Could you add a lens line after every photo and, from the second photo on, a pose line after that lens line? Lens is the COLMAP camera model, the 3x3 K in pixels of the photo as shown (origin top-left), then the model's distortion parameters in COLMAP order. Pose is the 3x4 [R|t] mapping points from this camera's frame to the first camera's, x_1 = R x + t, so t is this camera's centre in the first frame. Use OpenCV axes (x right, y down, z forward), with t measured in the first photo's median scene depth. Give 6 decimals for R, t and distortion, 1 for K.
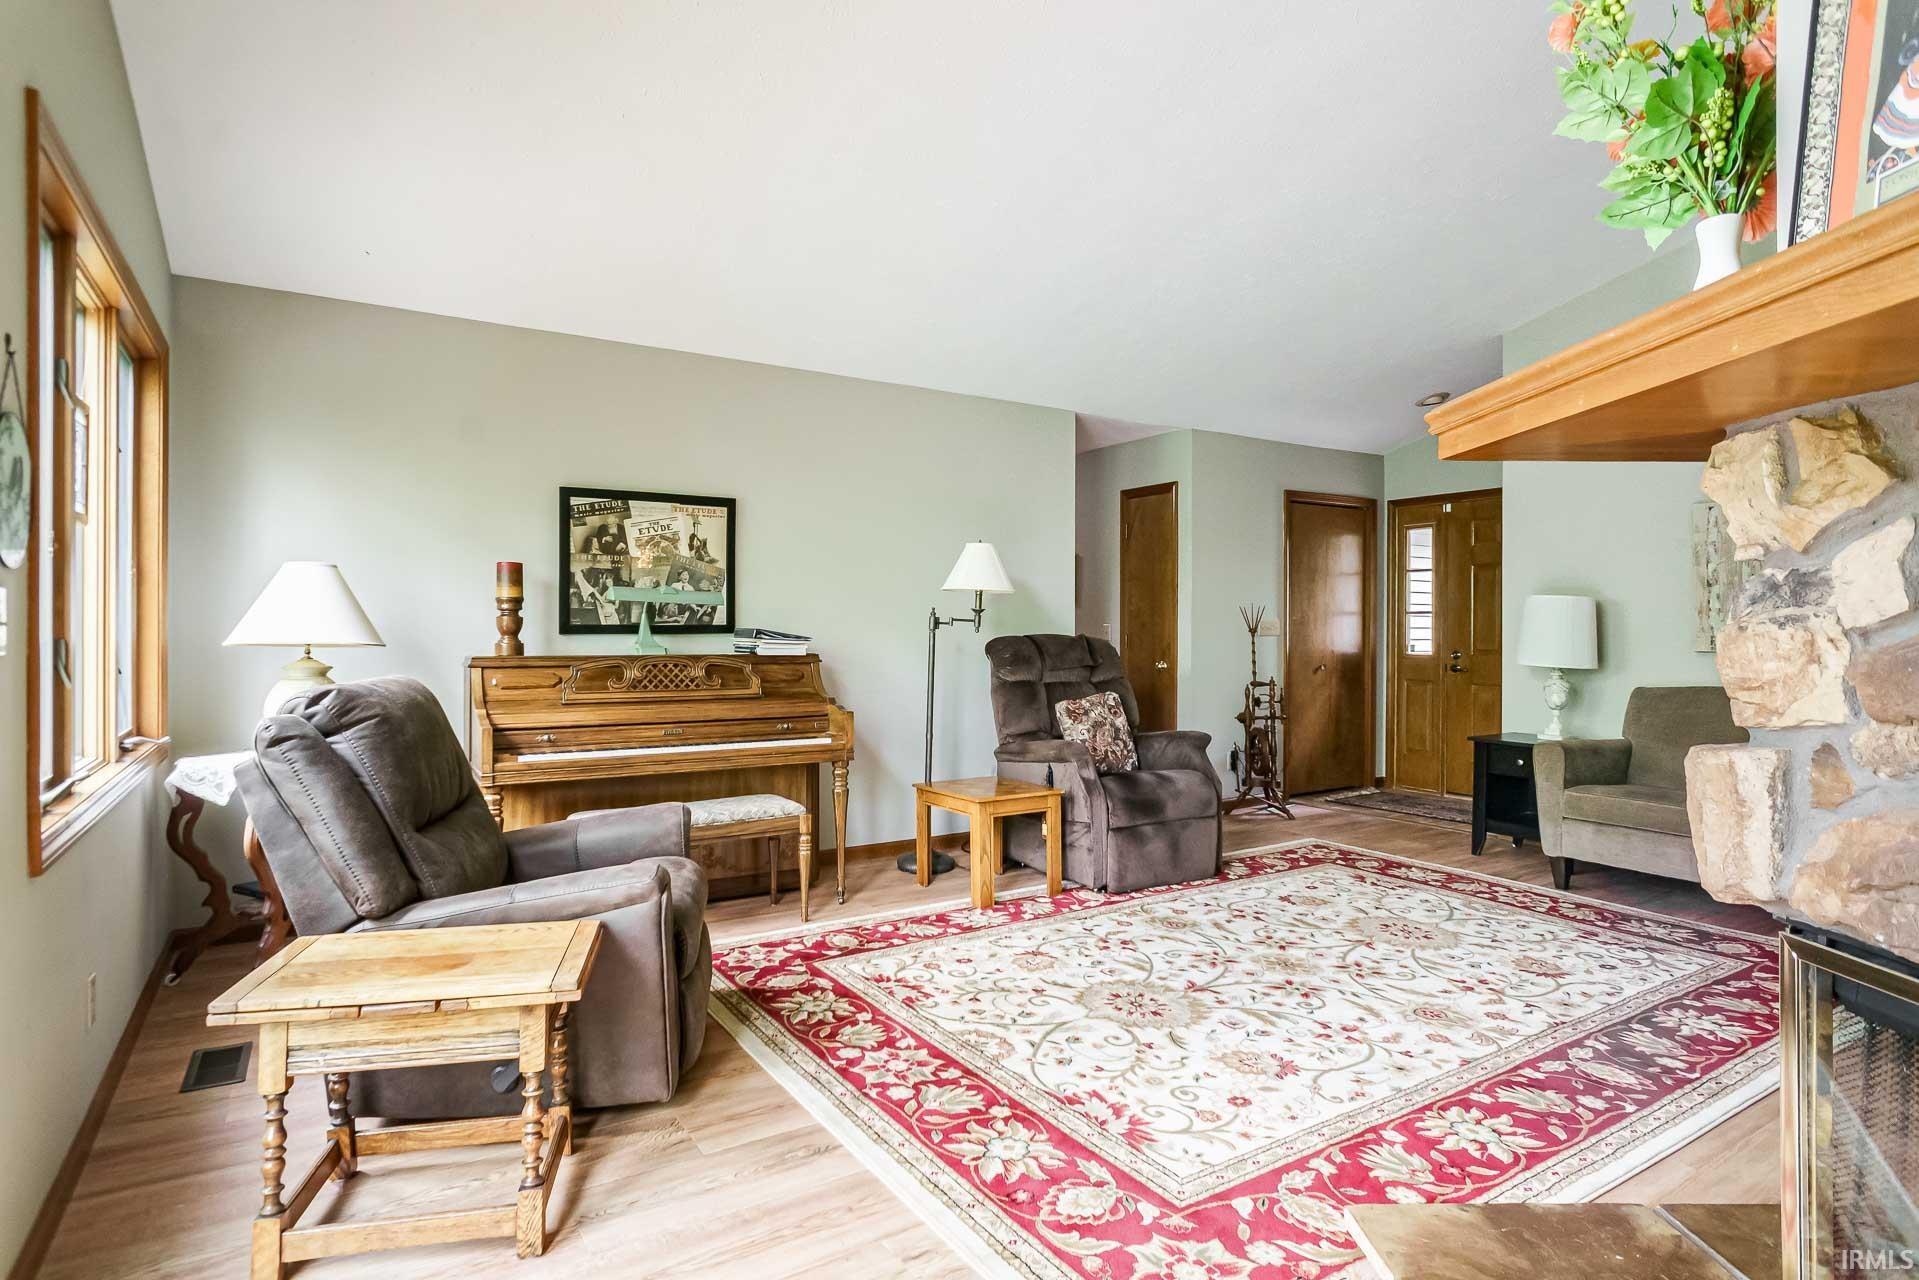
lens RADIAL K [[1007.5, 0, 946.2], [0, 1007.5, 629.1], [0, 0, 1]] dist [-0.011379, 0.002877]
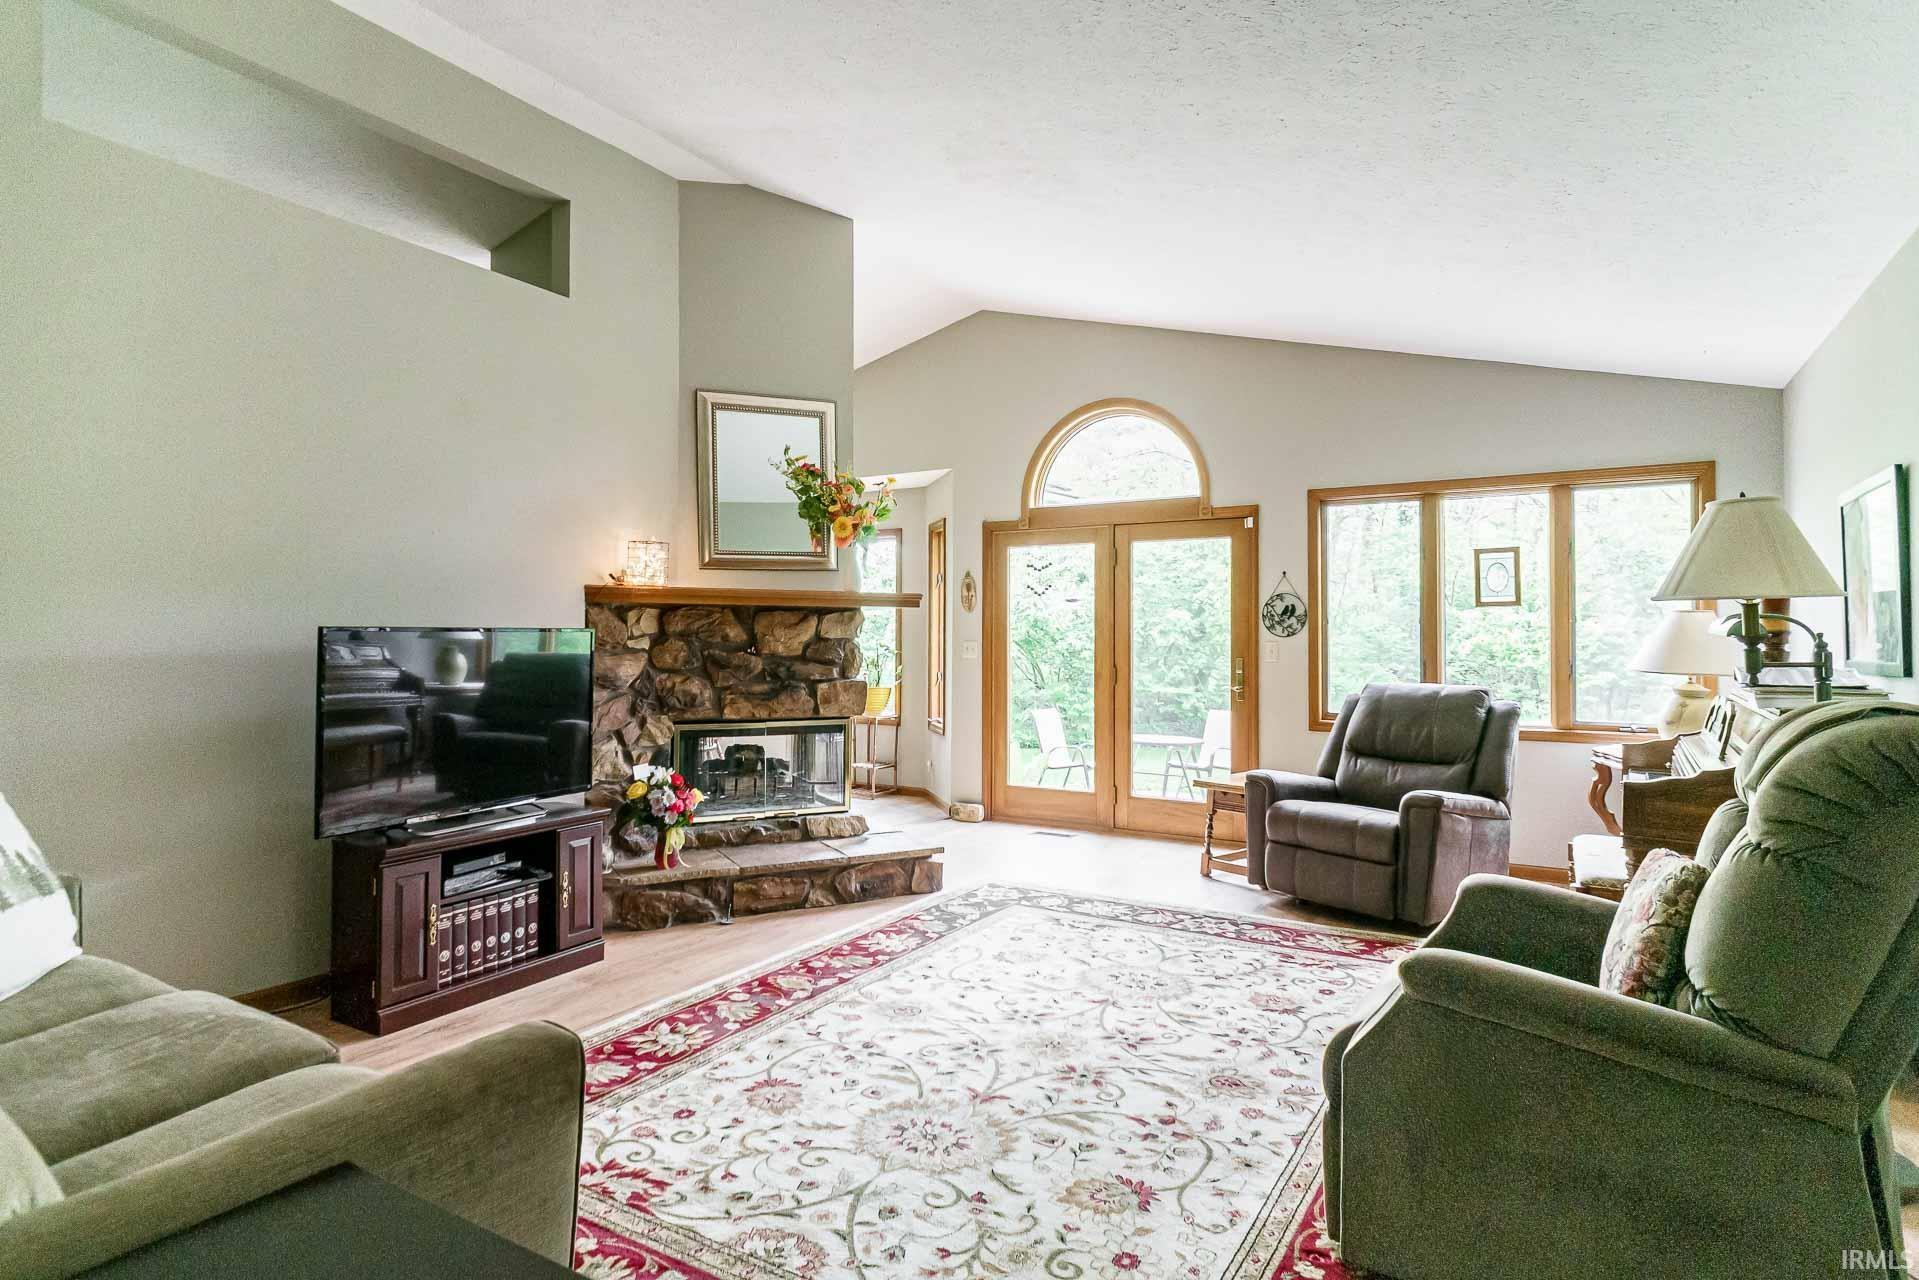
lens RADIAL K [[1030.3, 0, 945.7], [0, 1030.3, 623.9], [0, 0, 1]] dist [-0.018748, 0.000441]
pose [[-0.899092, -0.010879, -0.437625, 0.908021], [-0.005530, 0.999894, -0.013495, -0.025877], [0.437725, -0.009714, -0.899056, 1.961623]]
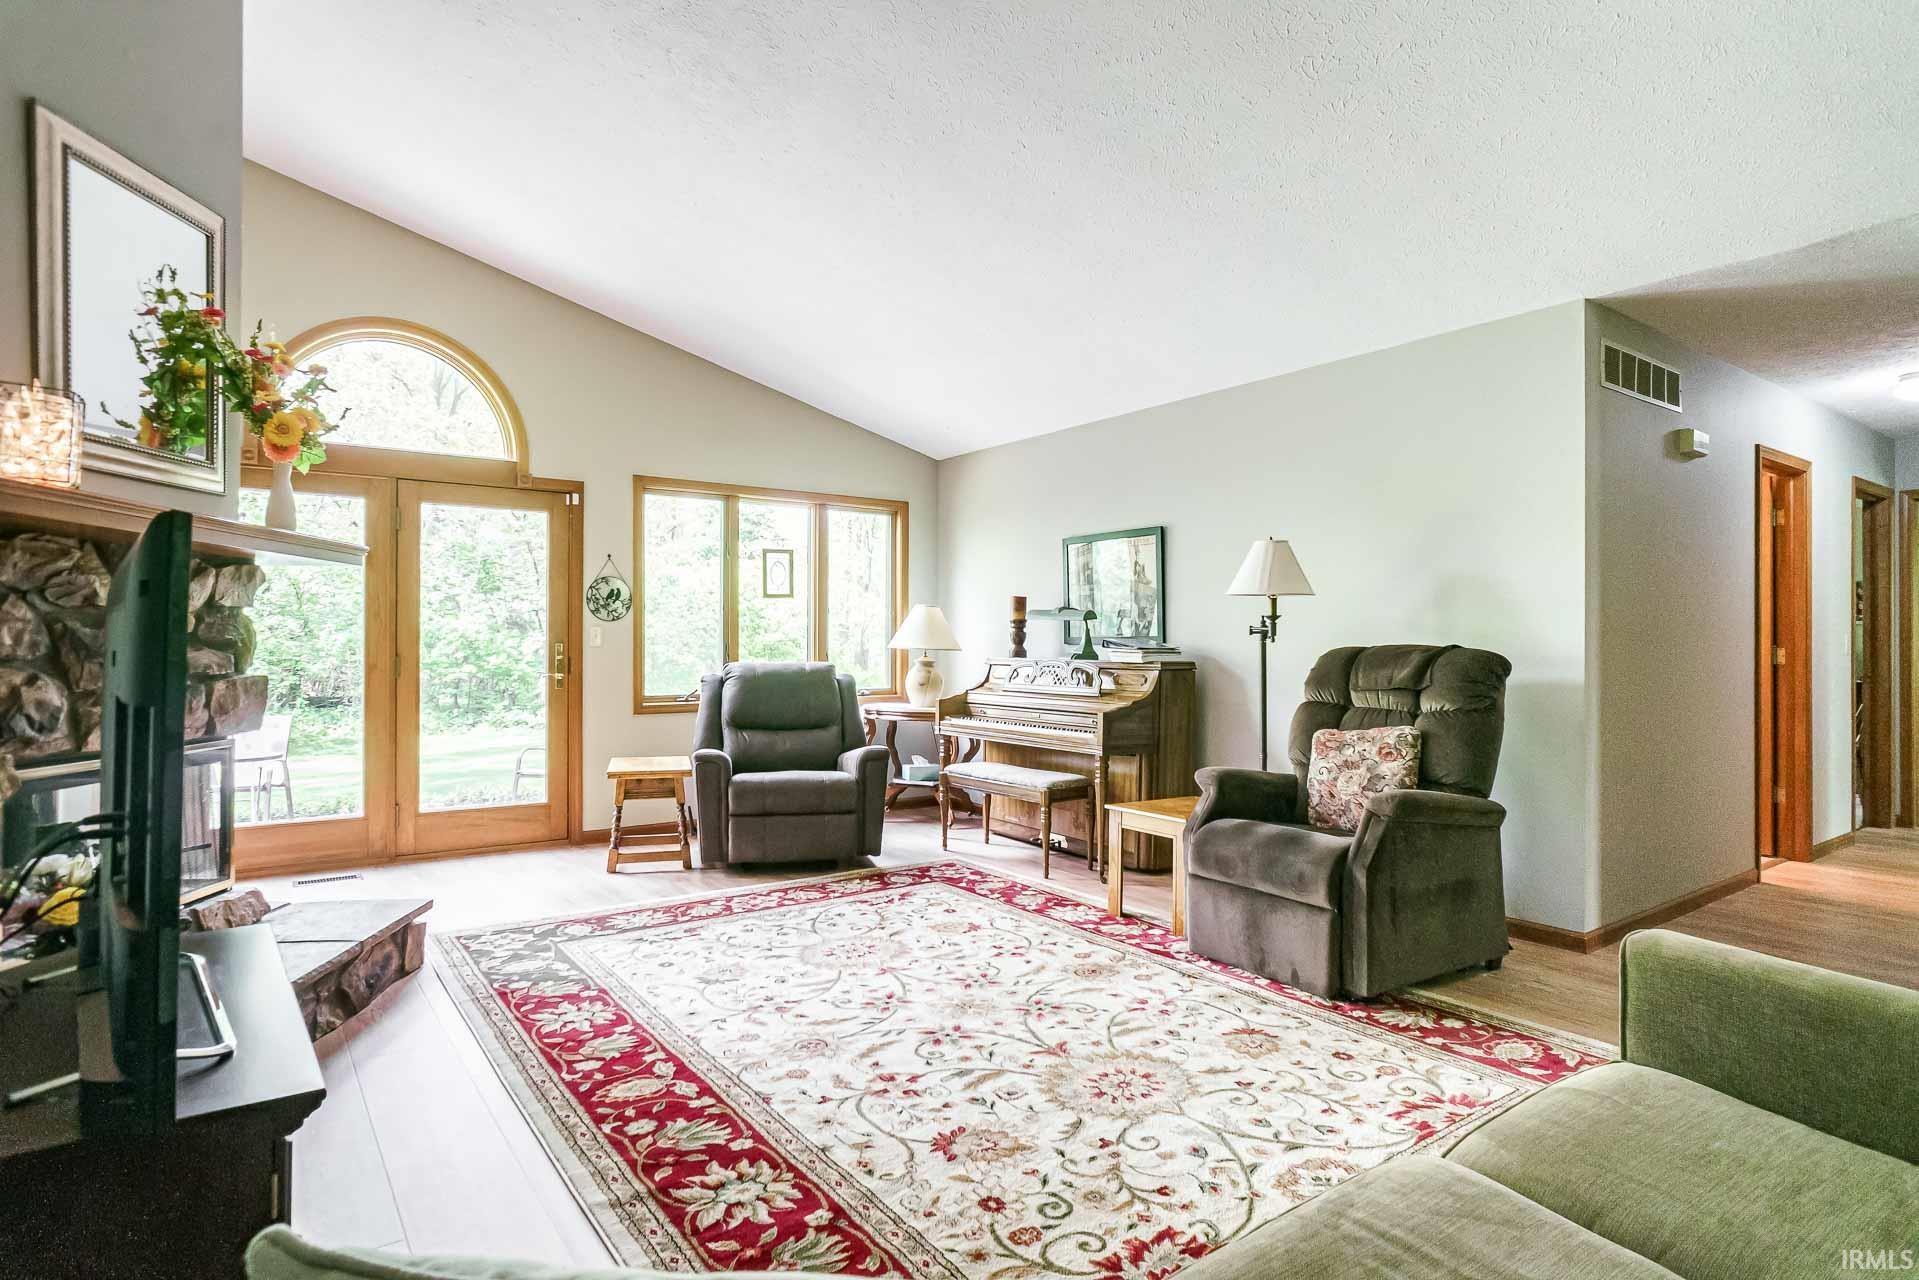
lens RADIAL K [[1007.5, 0, 951.8], [0, 1007.5, 651.1], [0, 0, 1]] dist [-0.011379, 0.002877]
pose [[0.062616, 0.006316, -0.998018, 1.368649], [-0.004522, 0.999972, 0.006044, 0.009984], [0.998027, 0.004135, 0.062642, 1.030830]]
